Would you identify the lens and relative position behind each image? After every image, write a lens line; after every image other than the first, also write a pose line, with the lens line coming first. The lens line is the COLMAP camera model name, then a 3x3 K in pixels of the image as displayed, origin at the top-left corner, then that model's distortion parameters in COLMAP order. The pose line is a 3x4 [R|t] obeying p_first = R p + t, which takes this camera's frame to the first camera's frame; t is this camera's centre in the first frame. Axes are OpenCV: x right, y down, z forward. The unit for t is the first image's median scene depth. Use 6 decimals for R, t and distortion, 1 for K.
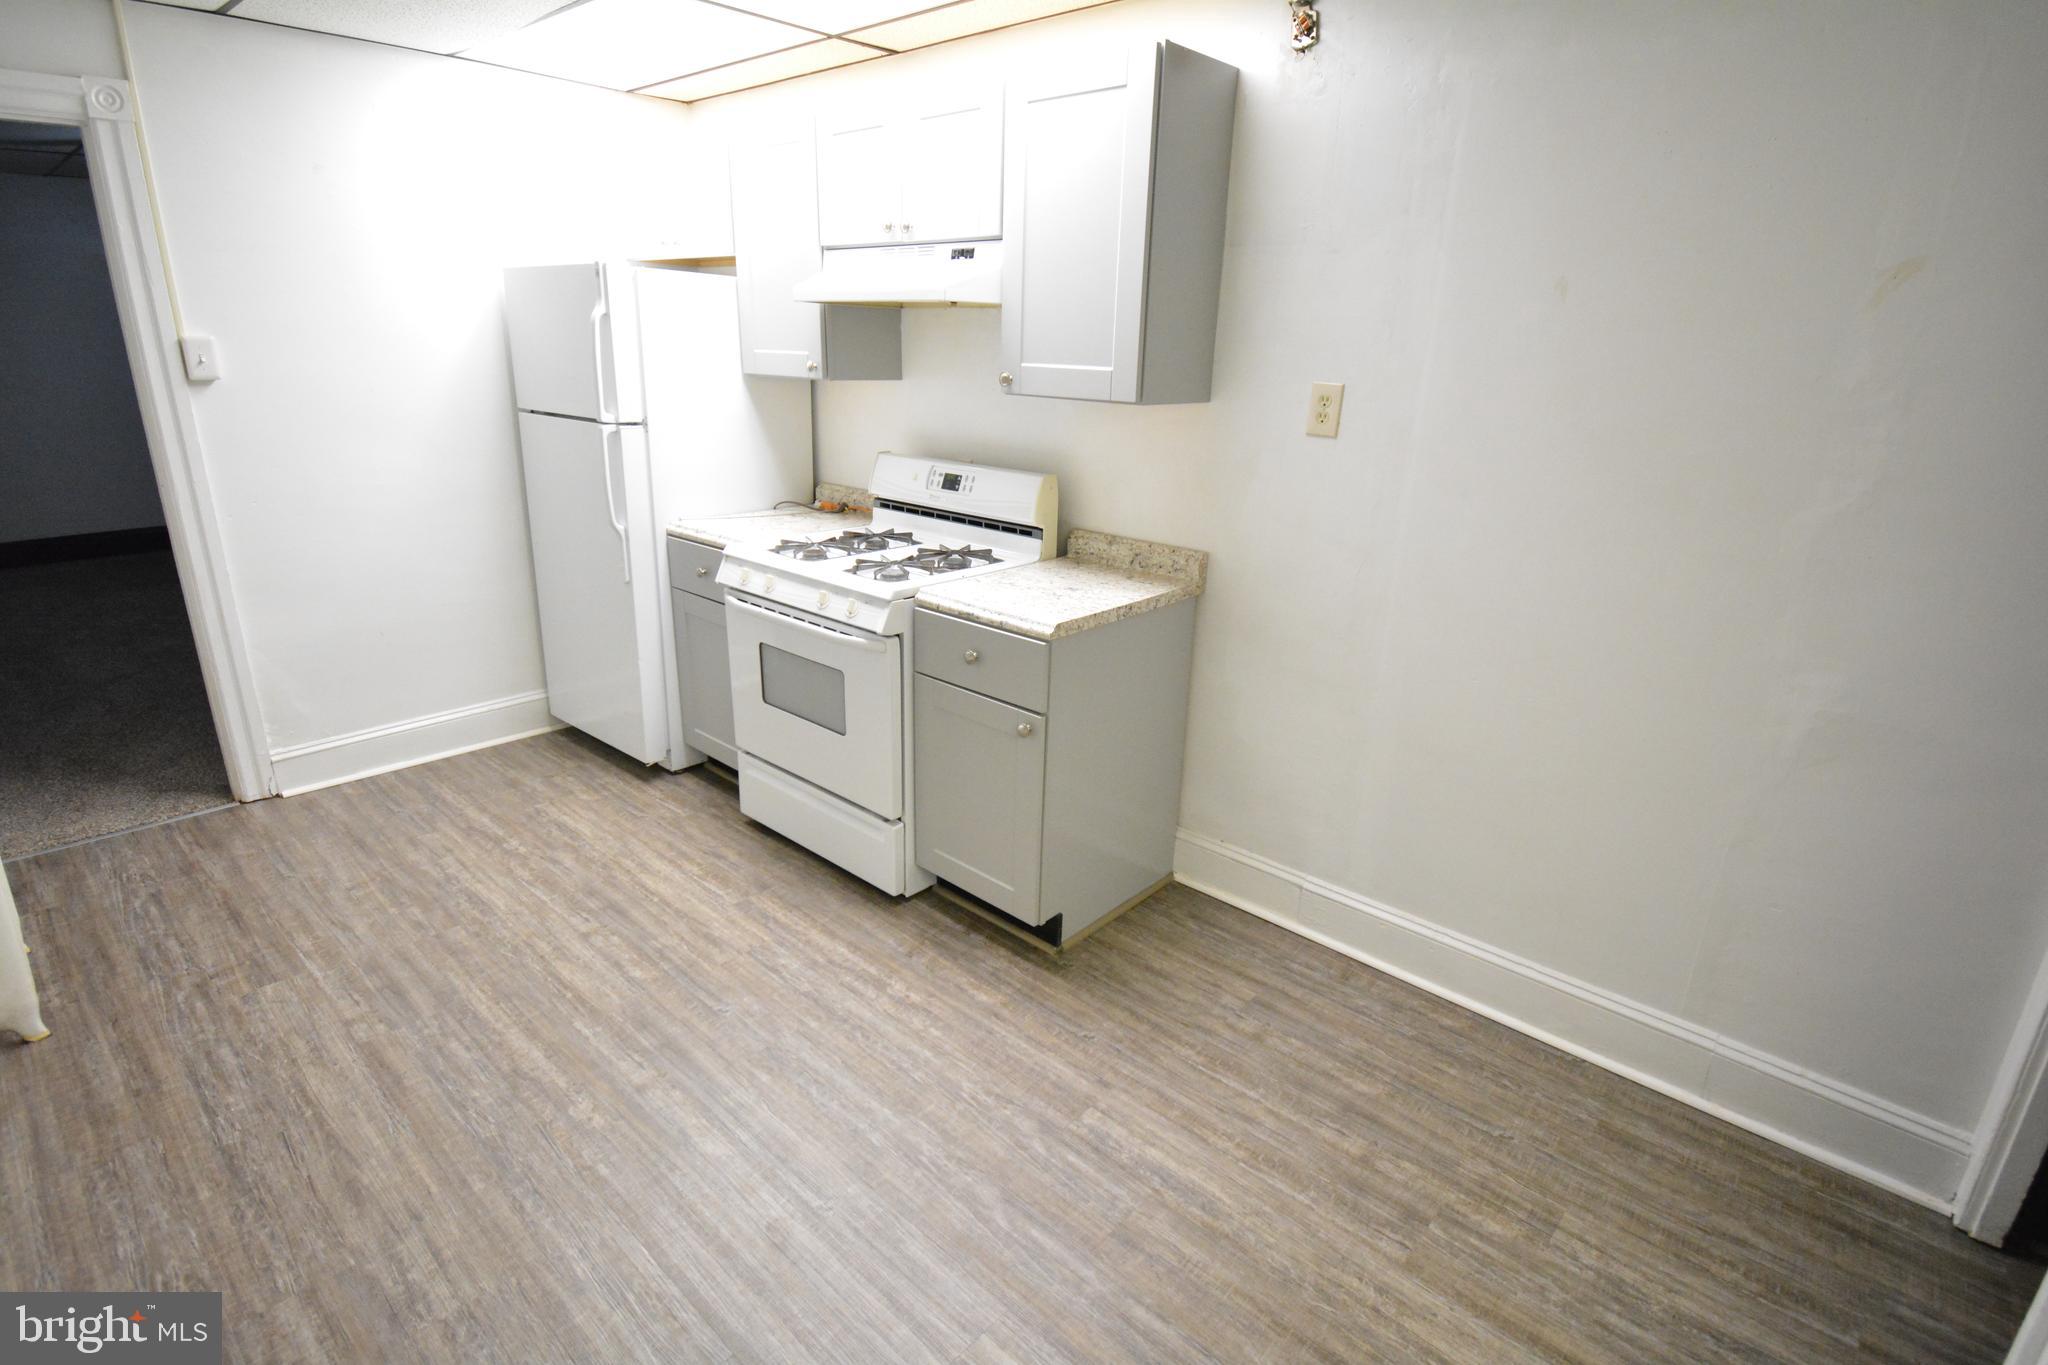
lens RADIAL K [[1005.2, 0, 1024.0], [0, 1005.2, 682.5], [0, 0, 1]] dist [0.018452, -0.028296]
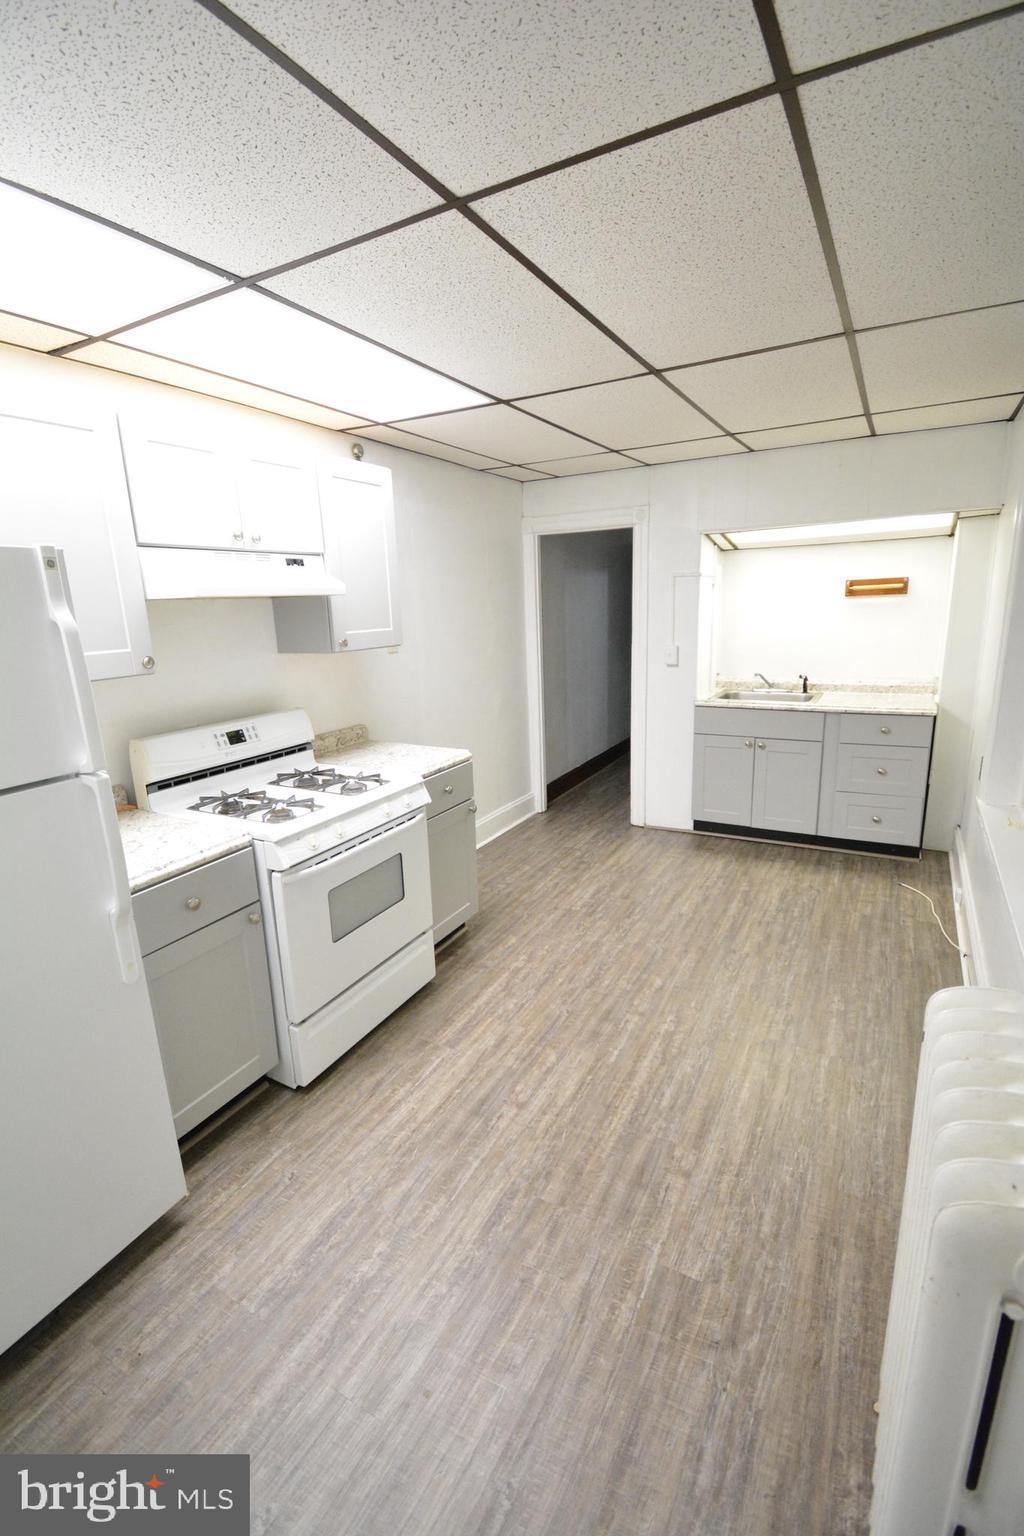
lens RADIAL K [[676.6, 0, 510.5], [0, 676.6, 765.2], [0, 0, 1]] dist [0.018453, -0.027435]
pose [[-0.226270, -0.251674, 0.940990, -1.009329], [0.337640, 0.885887, 0.318125, -0.345268], [-0.913674, 0.389698, -0.115474, 0.871698]]
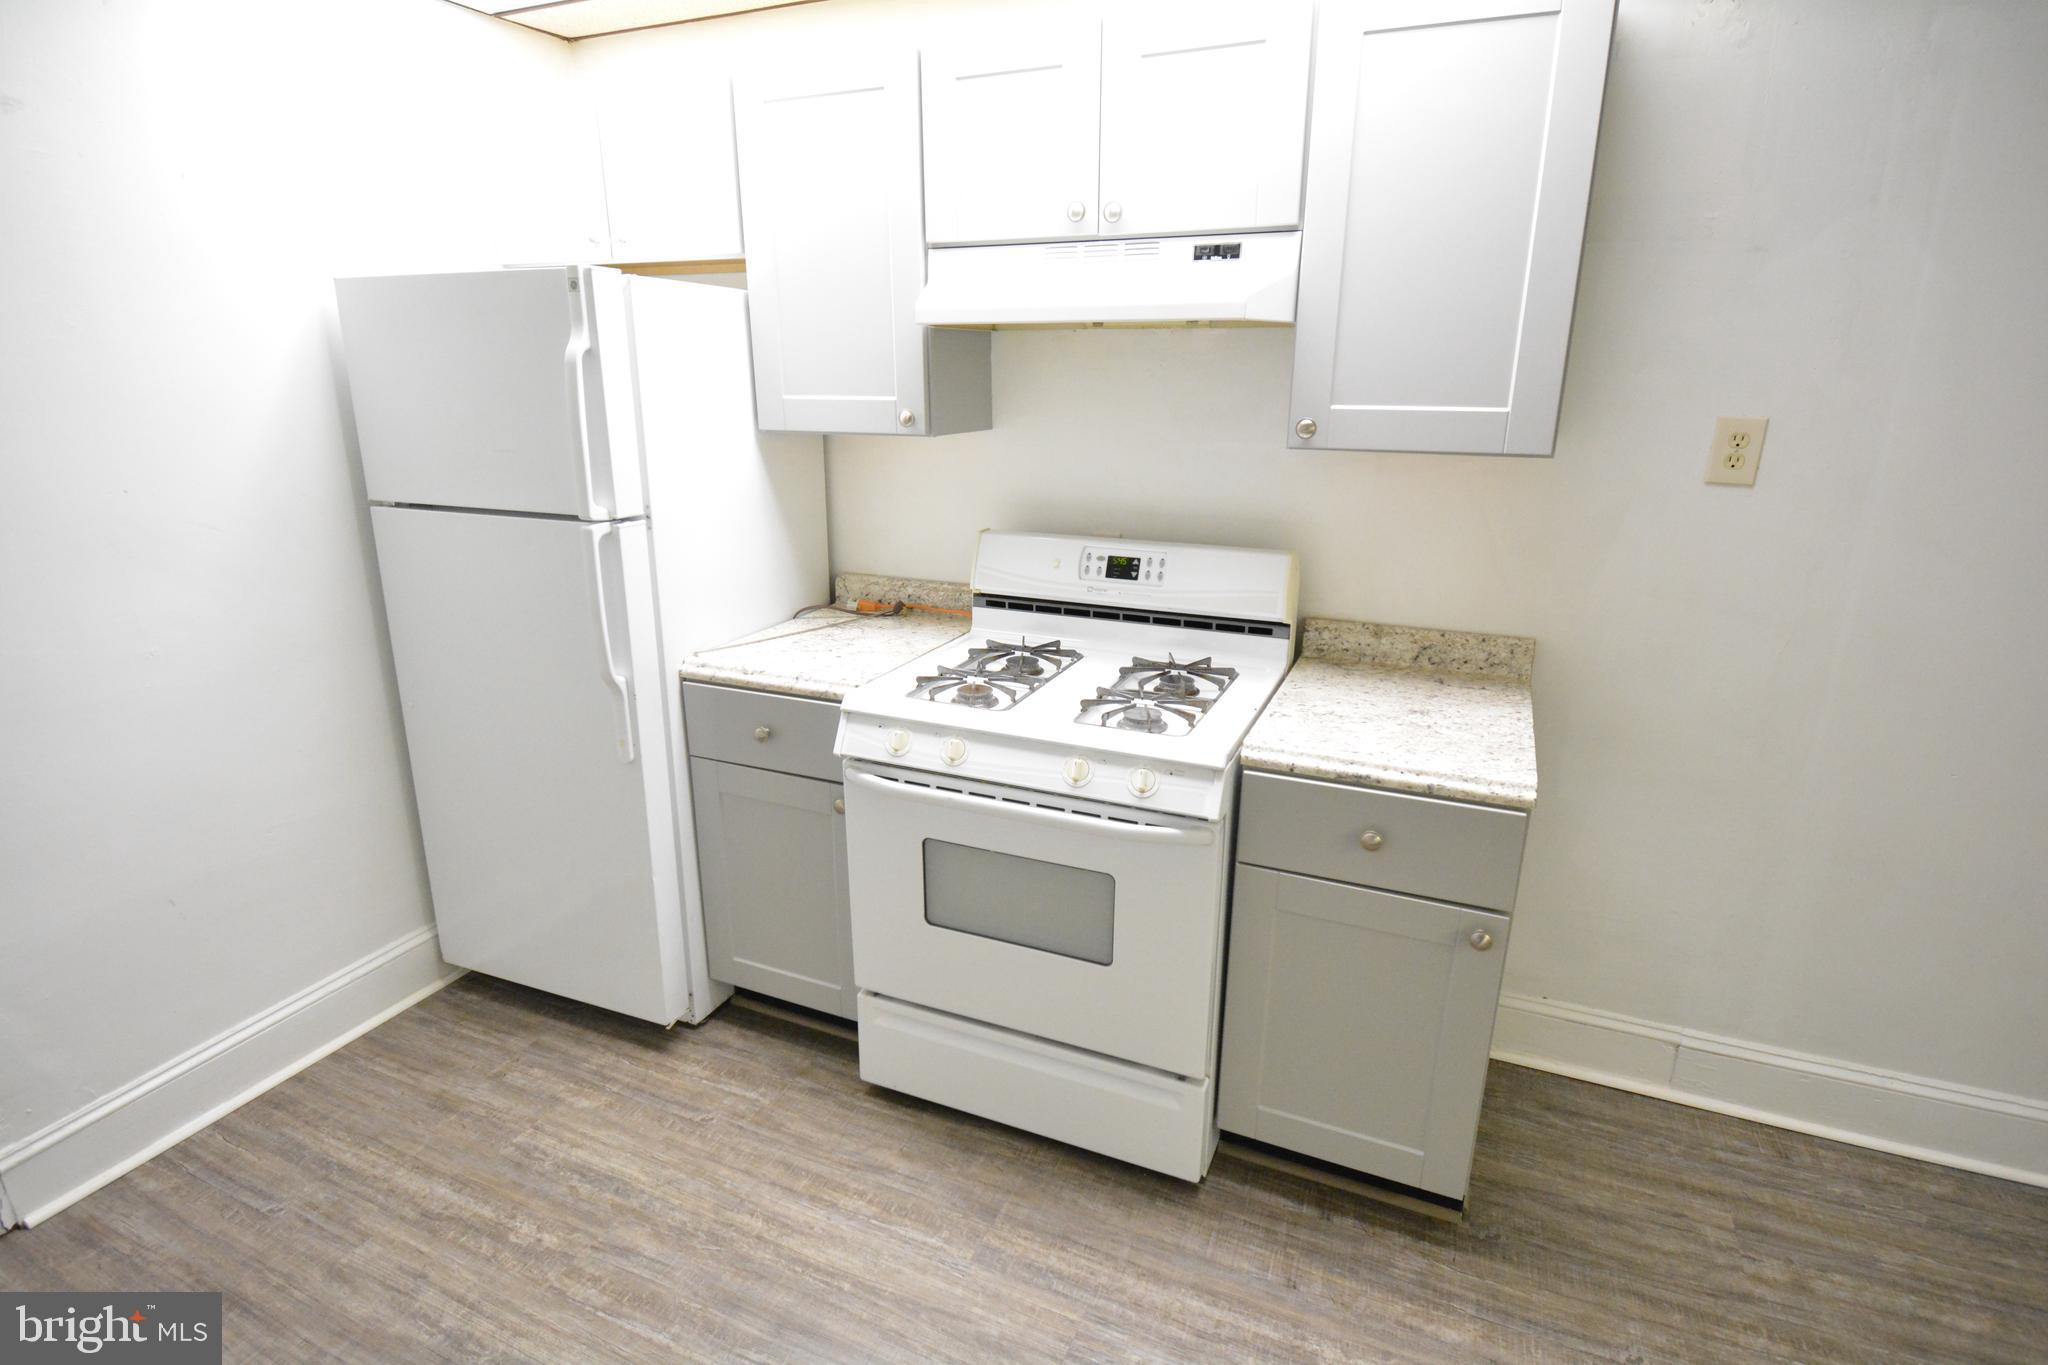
lens RADIAL K [[1036.2, 0, 1024.0], [0, 1036.2, 682.5], [0, 0, 1]] dist [0.016737, -0.027197]
pose [[0.948925, -0.117926, 0.292635, -0.397922], [0.124641, 0.992192, -0.004336, -0.133432], [-0.289839, 0.040589, 0.956214, 0.337963]]
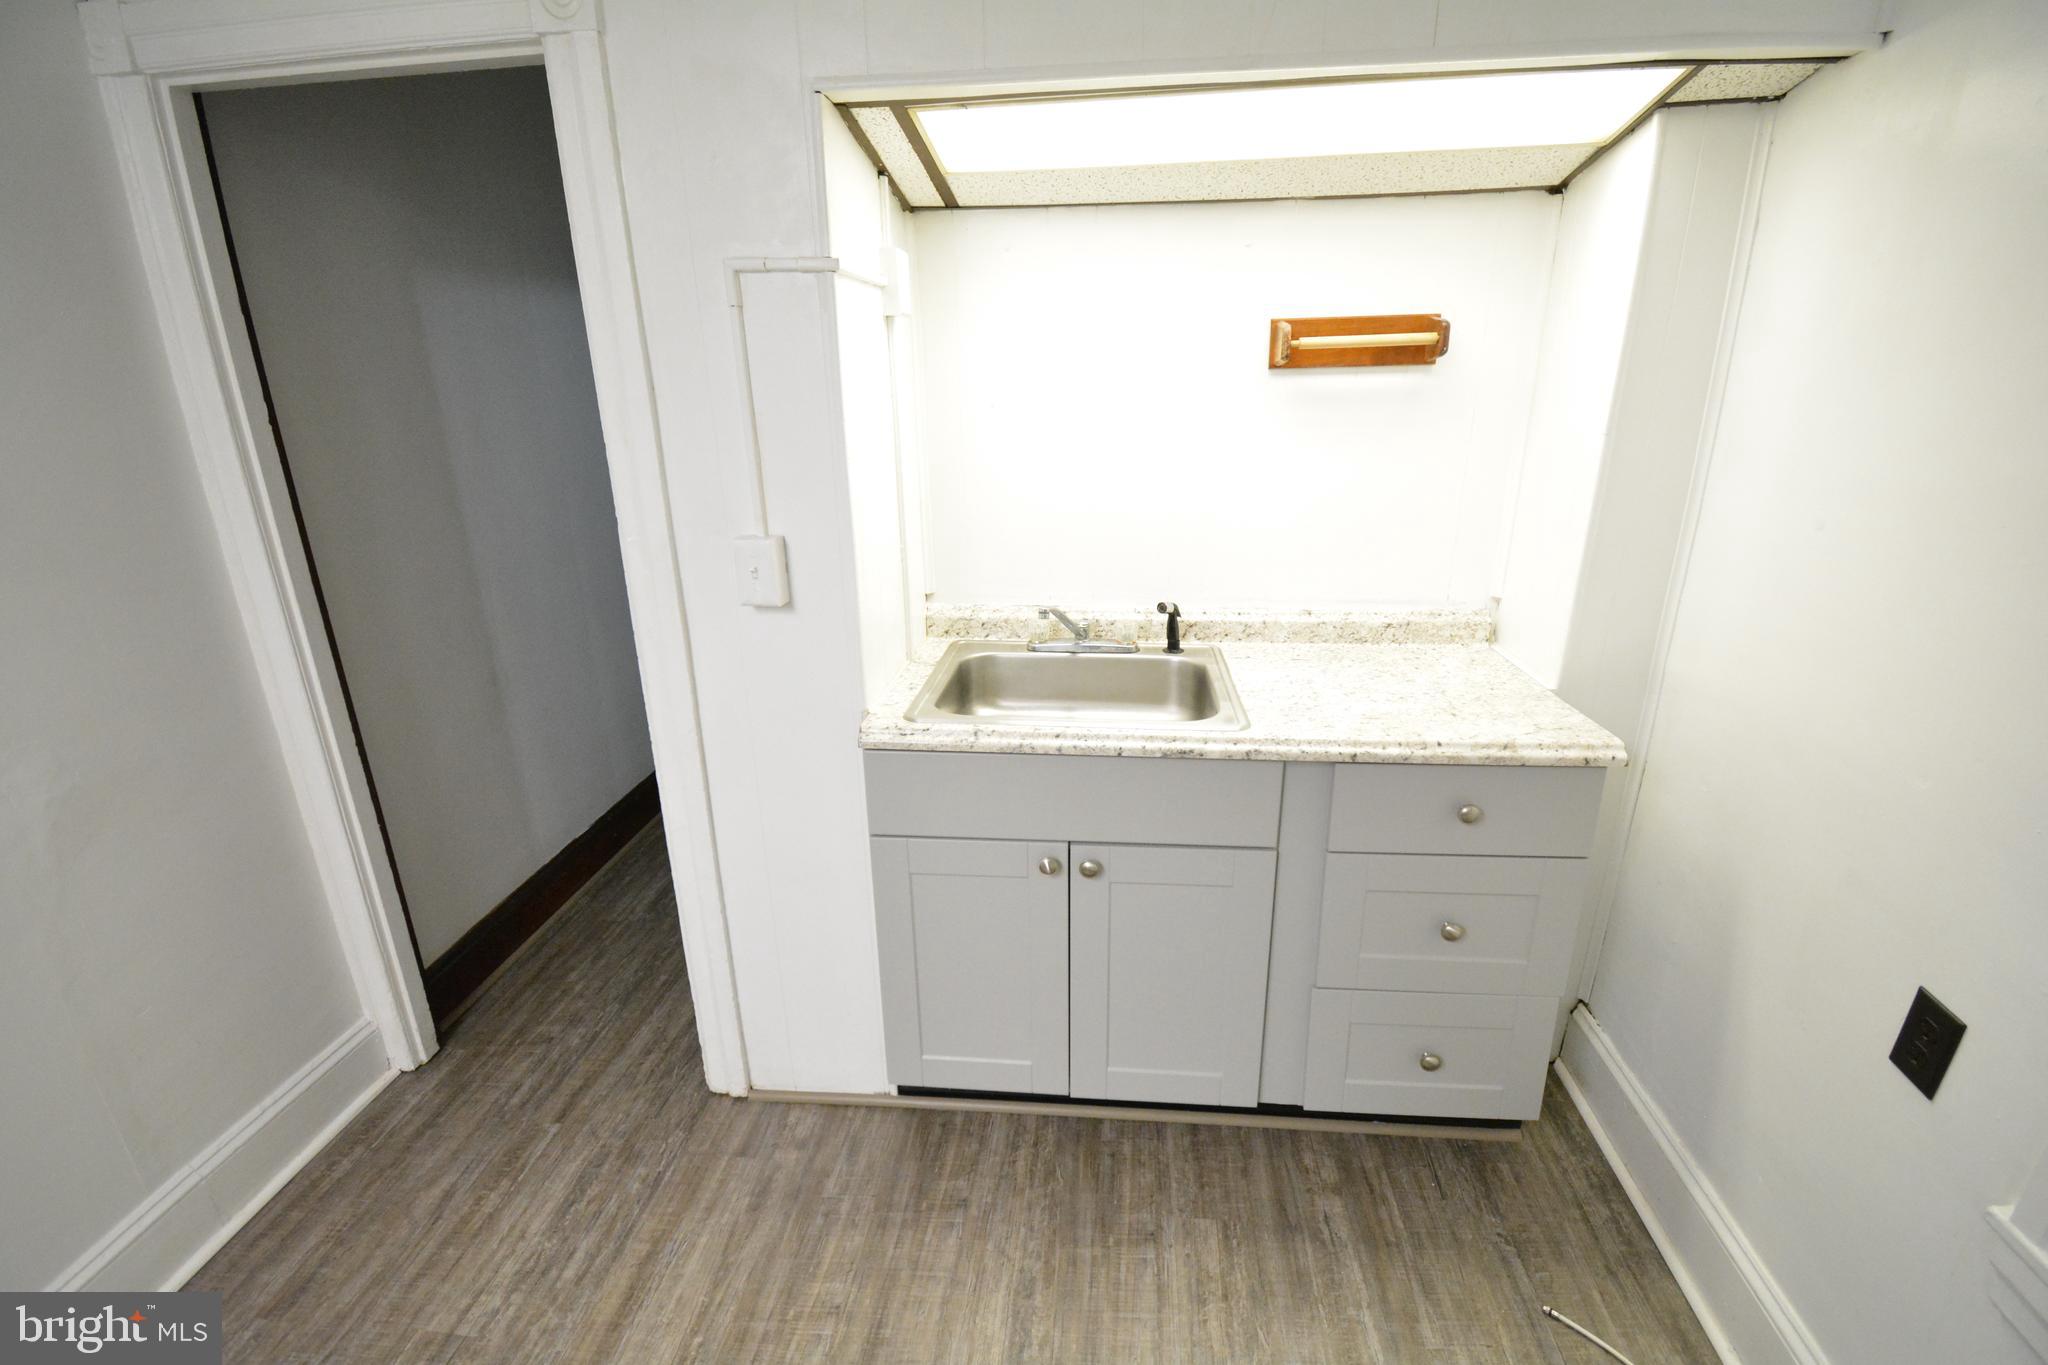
lens RADIAL K [[891.8, 0, 1028.3], [0, 891.8, 682.5], [0, 0, 1]] dist [-0.001030, -0.010610]
pose [[-0.593095, -0.276100, 0.756312, -0.142171], [0.253940, 0.827268, 0.501141, -0.137403], [-0.764037, 0.489282, -0.420535, 0.415352]]
